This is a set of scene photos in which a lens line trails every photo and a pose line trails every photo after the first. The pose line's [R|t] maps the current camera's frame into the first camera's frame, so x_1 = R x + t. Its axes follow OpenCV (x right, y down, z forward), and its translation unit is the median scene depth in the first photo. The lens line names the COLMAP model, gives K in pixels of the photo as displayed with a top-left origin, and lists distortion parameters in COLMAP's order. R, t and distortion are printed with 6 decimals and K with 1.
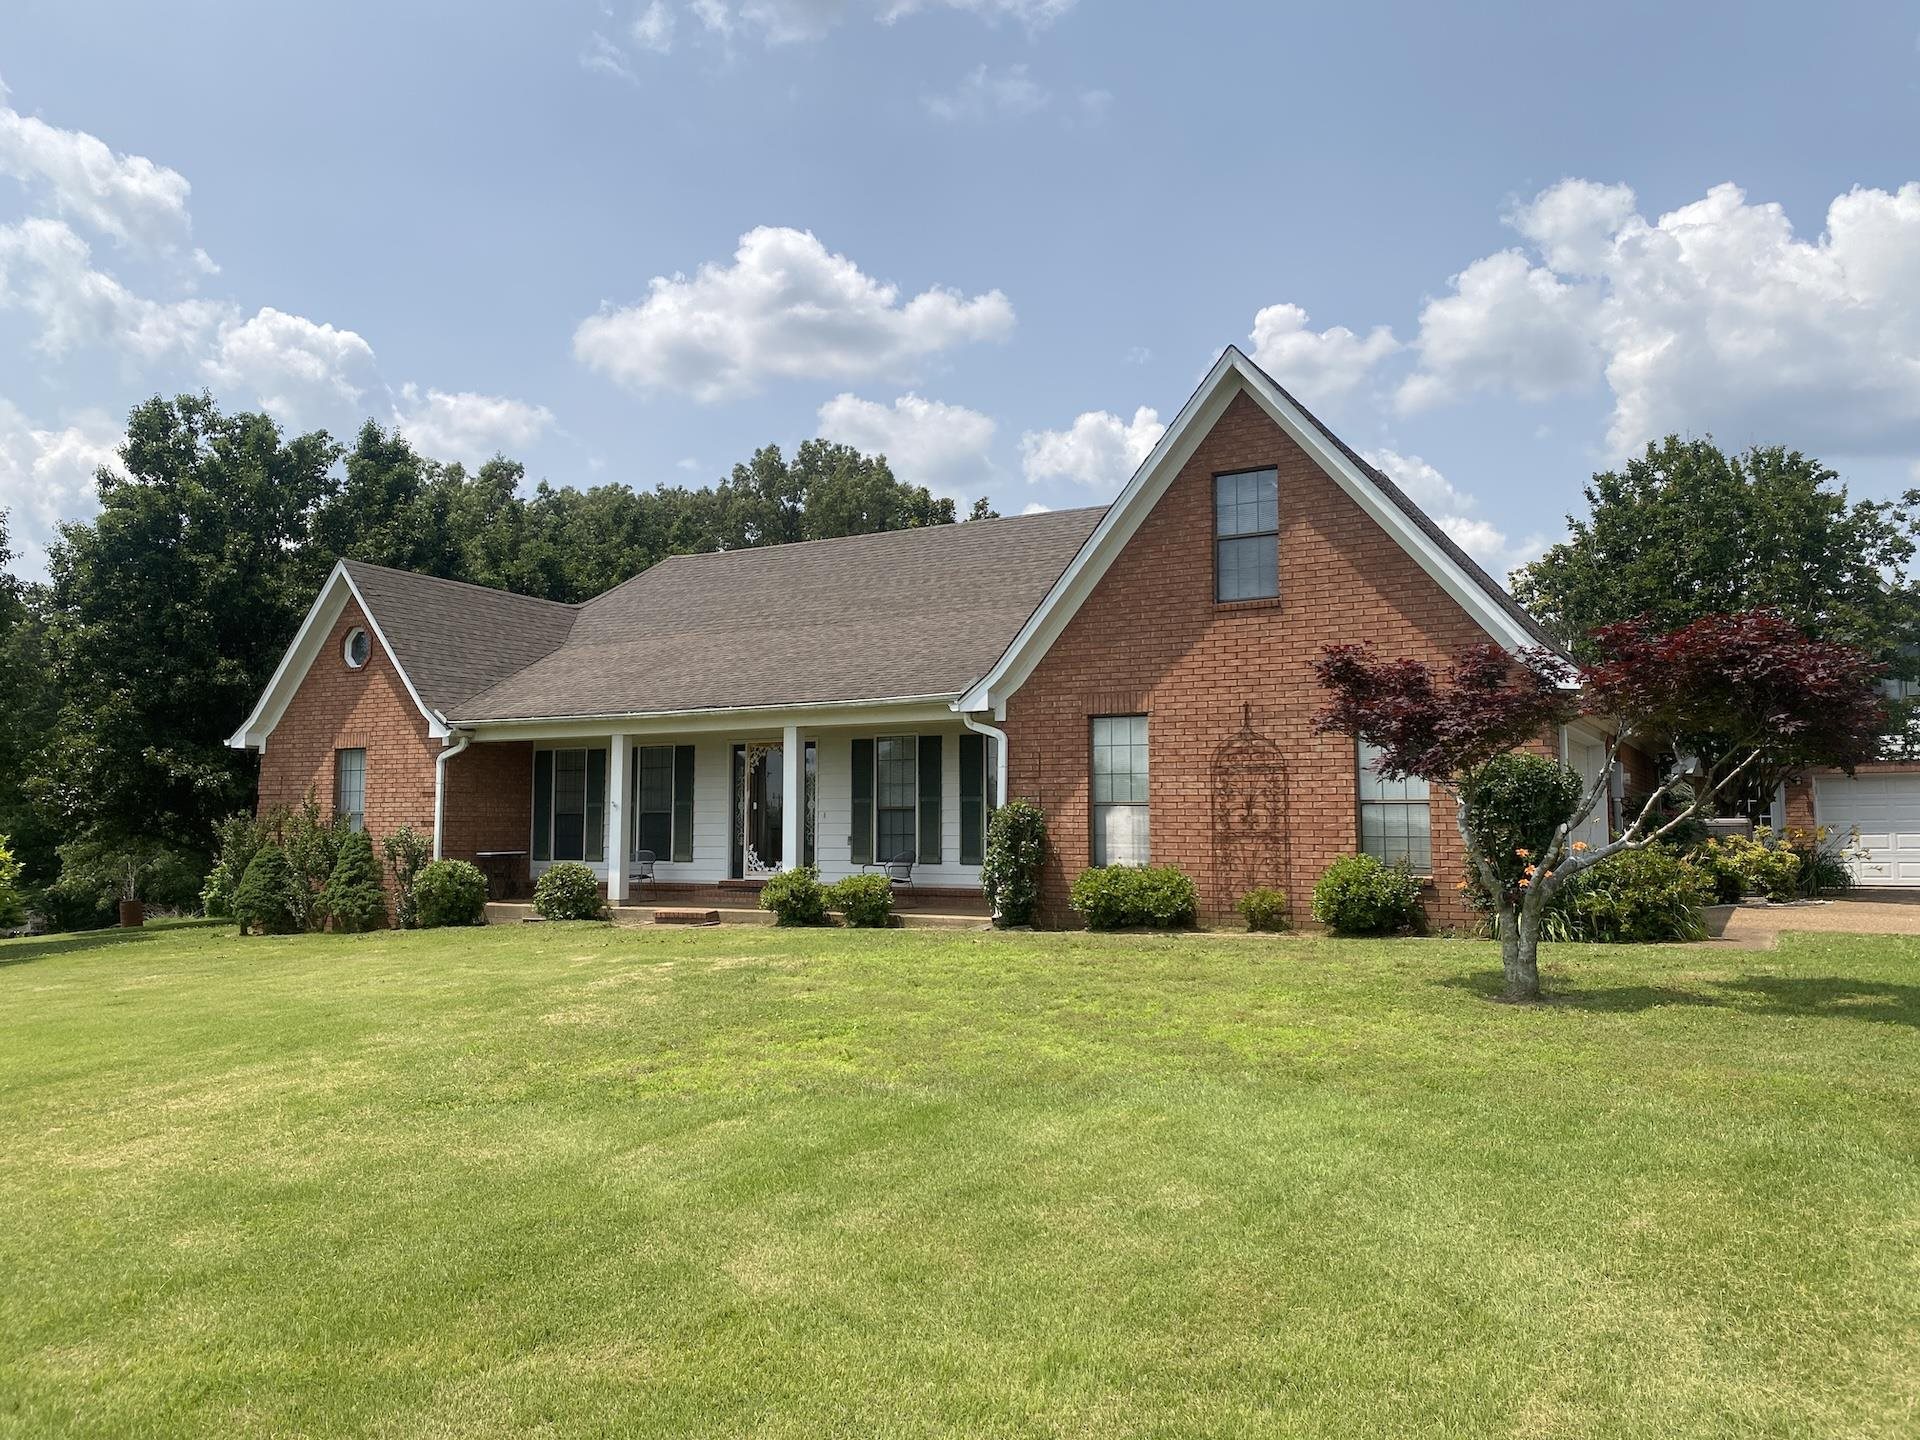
lens RADIAL K [[1450.0, 0, 957.5], [0, 1450.0, 707.2], [0, 0, 1]] dist [0.003896, -0.011130]
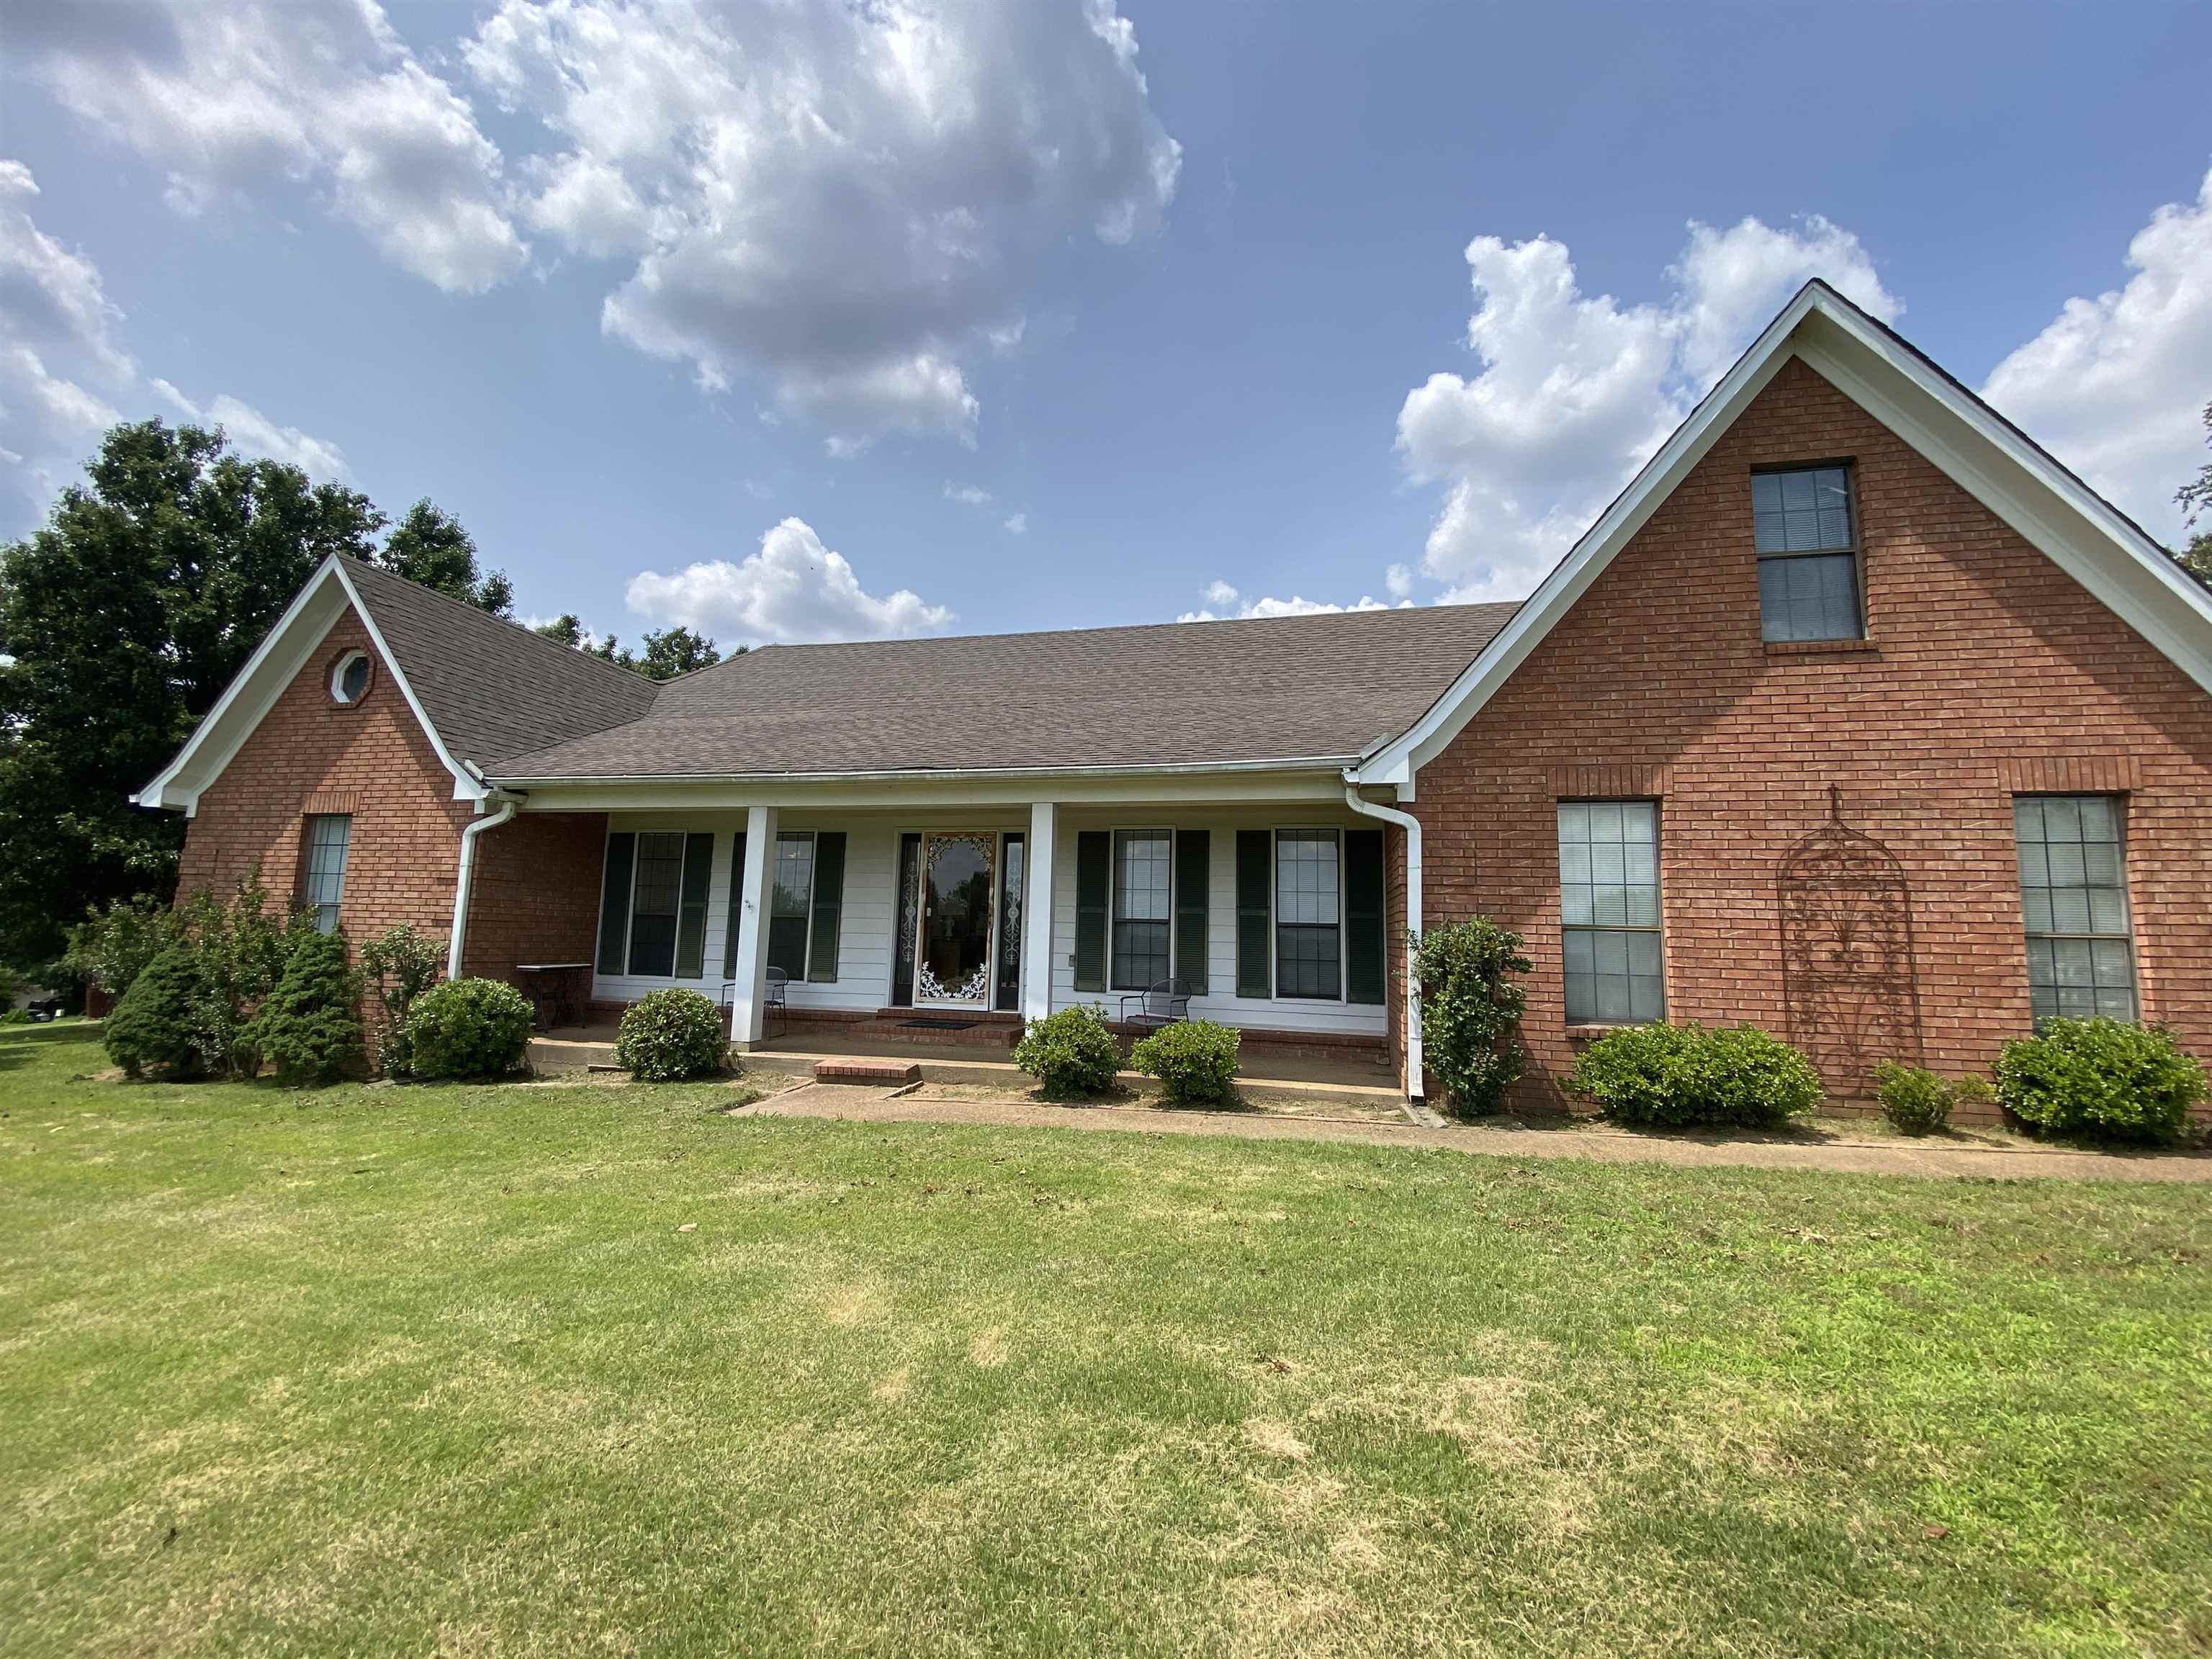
lens RADIAL K [[874.1, 0, 1113.0], [0, 874.1, 832.2], [0, 0, 1]] dist [-0.001892, -0.008068]
pose [[0.959980, 0.054684, 0.274678, -0.201423], [-0.047319, 0.998322, -0.033375, 0.041129], [-0.276043, 0.019042, 0.960957, 0.591378]]
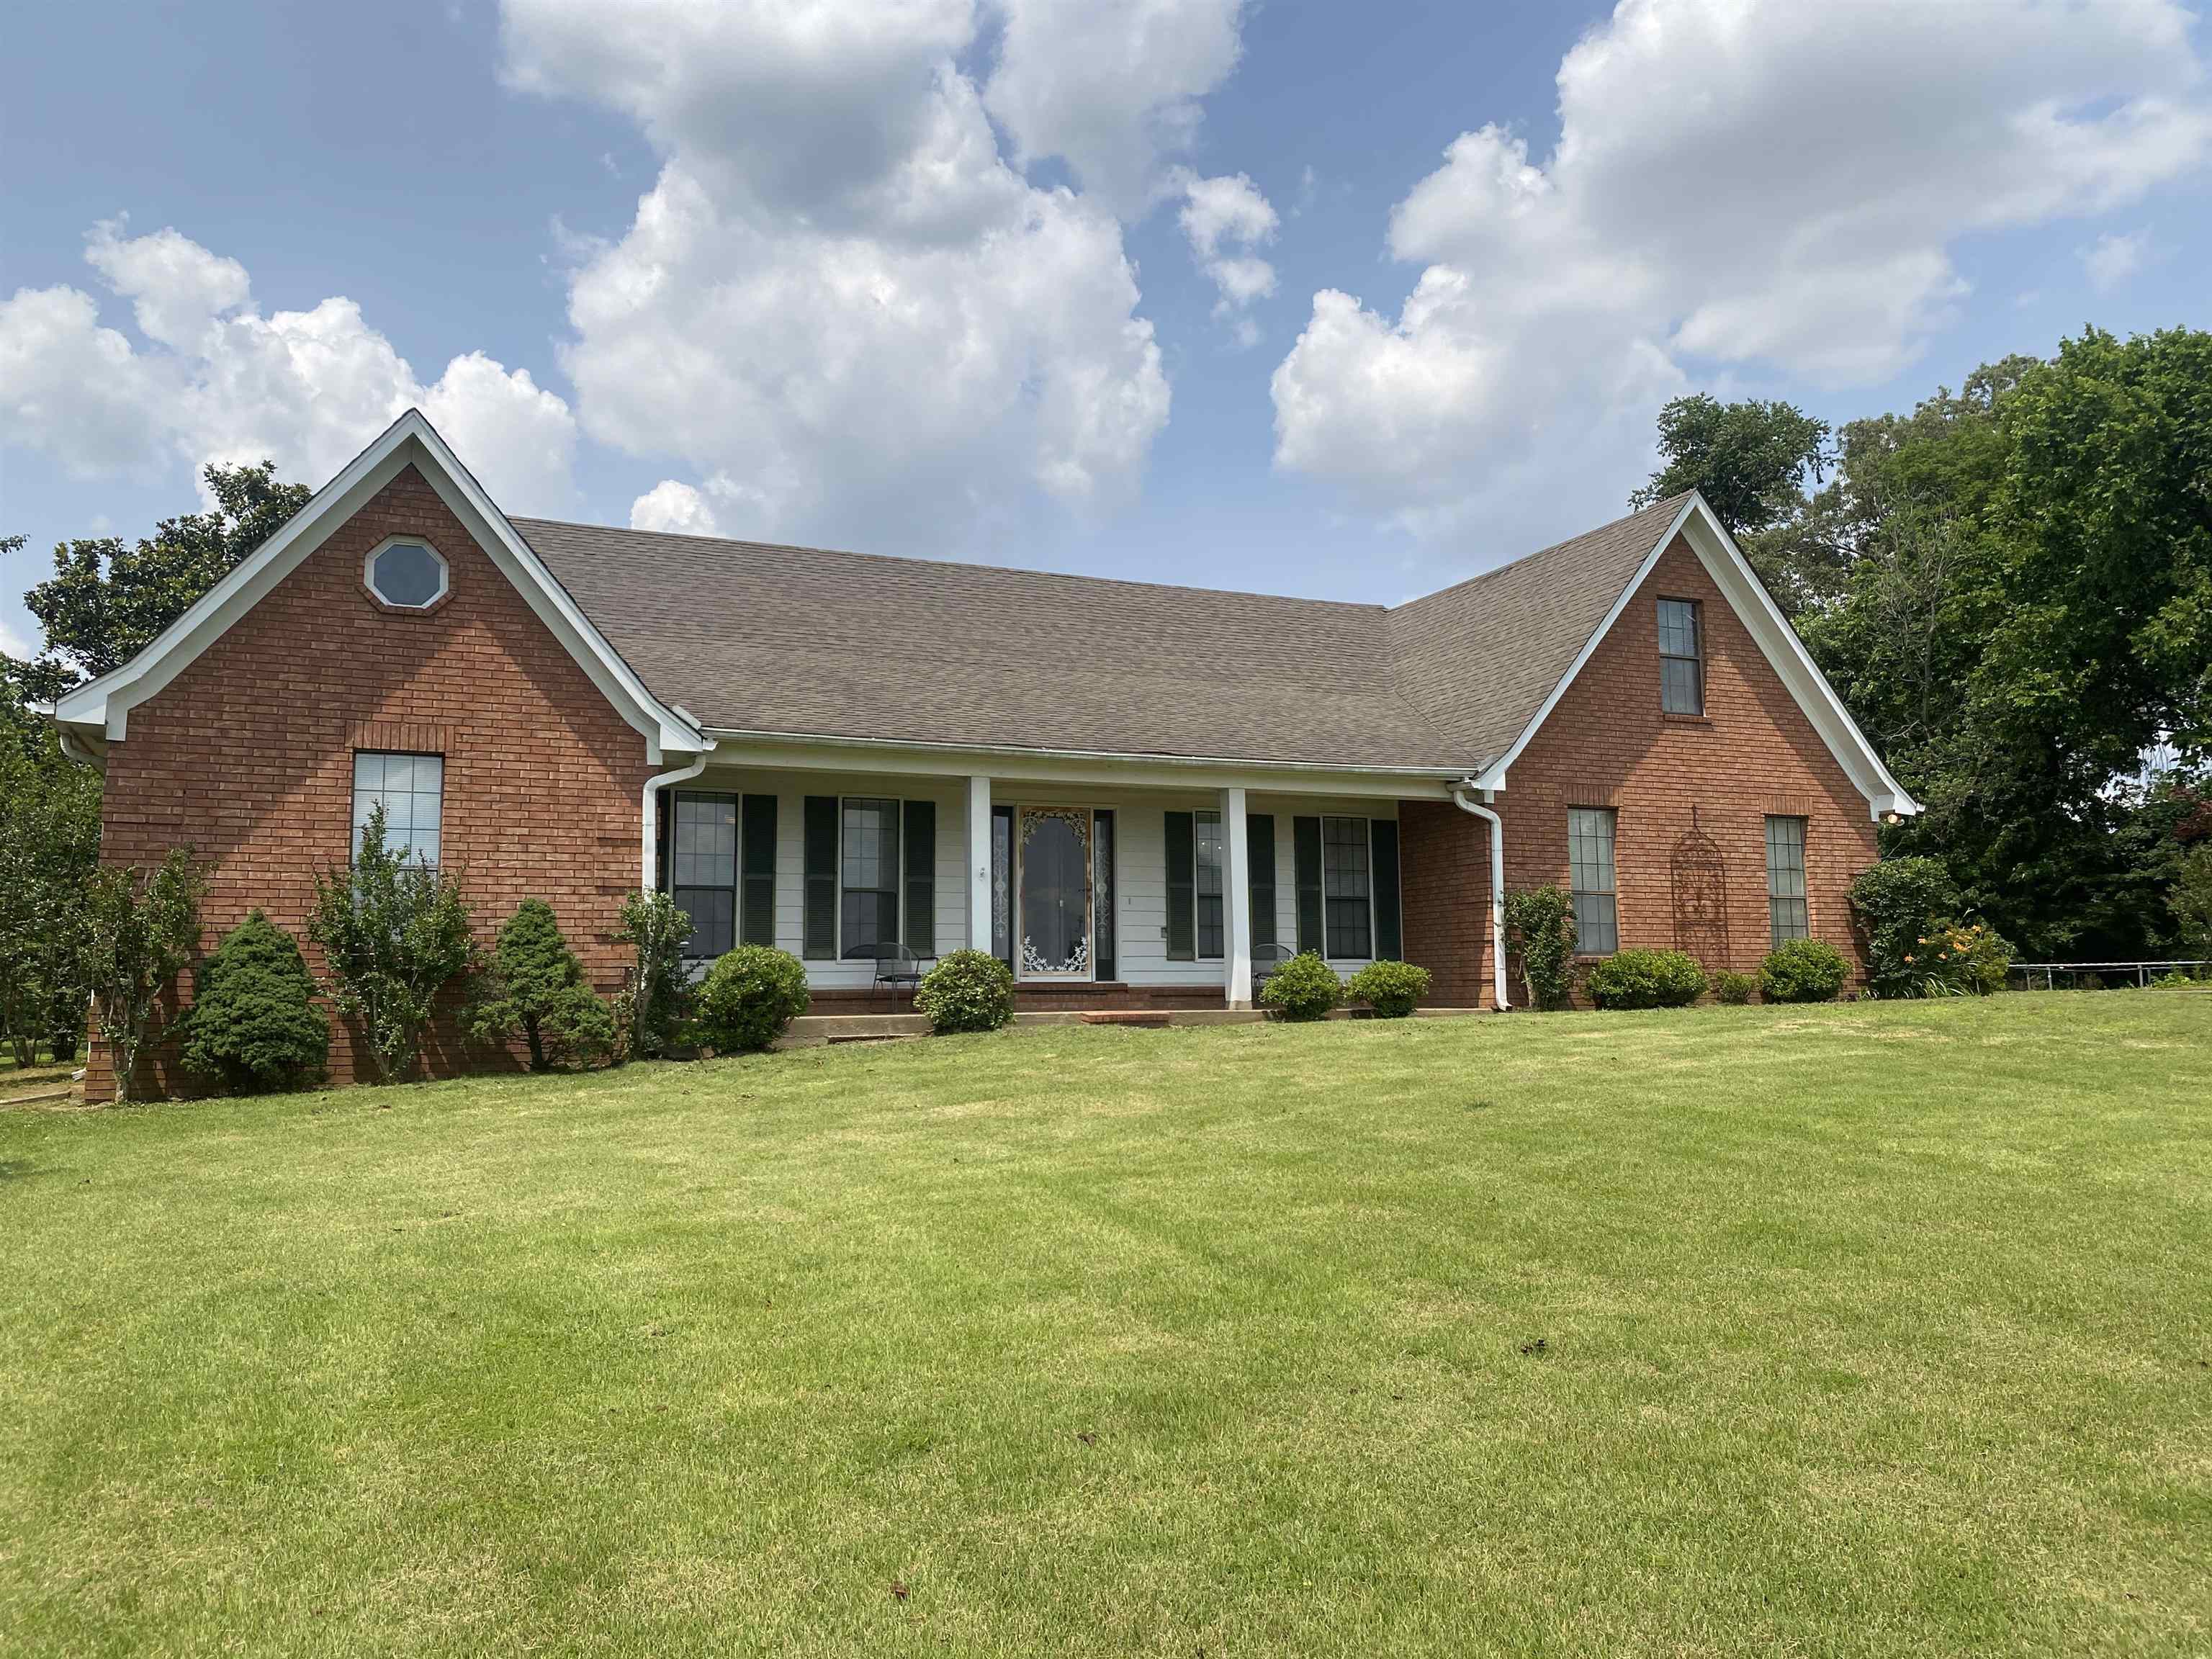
lens RADIAL K [[1670.6, 0, 1103.2], [0, 1670.6, 814.8], [0, 0, 1]] dist [0.003896, -0.011130]
pose [[0.606263, 0.085699, 0.790633, -0.927602], [-0.057938, 0.996295, -0.063564, 0.095173], [-0.793151, -0.007271, 0.608981, 0.486341]]
